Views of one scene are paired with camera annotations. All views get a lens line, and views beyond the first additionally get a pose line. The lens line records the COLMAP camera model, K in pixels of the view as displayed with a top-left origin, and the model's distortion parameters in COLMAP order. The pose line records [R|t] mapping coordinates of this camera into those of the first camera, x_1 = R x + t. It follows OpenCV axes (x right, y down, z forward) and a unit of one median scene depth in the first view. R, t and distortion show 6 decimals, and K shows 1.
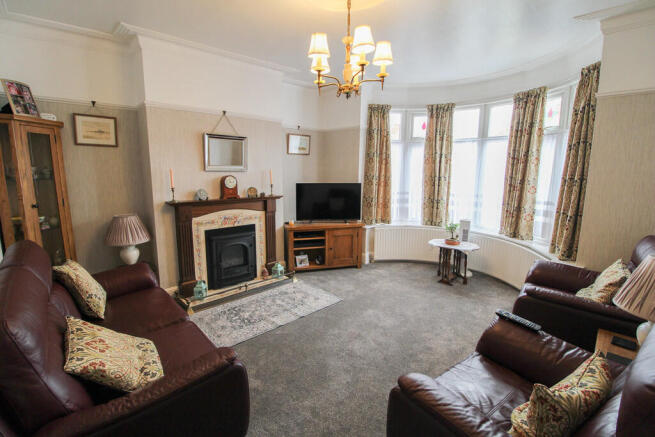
lens RADIAL K [[300.3, 0, 324.3], [0, 300.3, 214.1], [0, 0, 1]] dist [-0.027856, 0.000025]
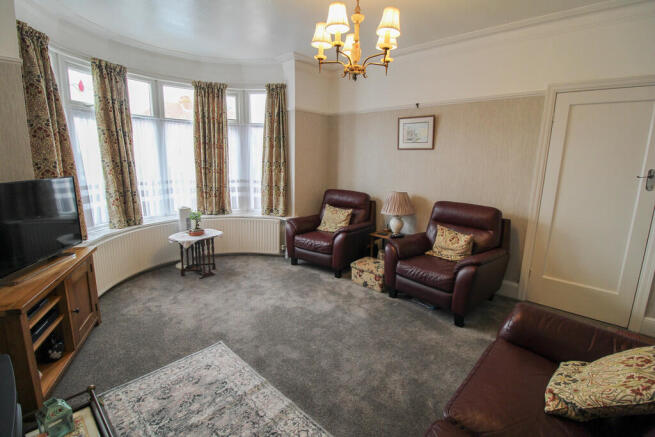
lens RADIAL K [[300.3, 0, 324.3], [0, 300.3, 214.1], [0, 0, 1]] dist [-0.027856, 0.000025]
pose [[-0.083970, -0.184262, 0.979284, -0.537752], [0.126064, 0.972894, 0.193869, -0.098045], [-0.988462, 0.139732, -0.058465, 0.707515]]
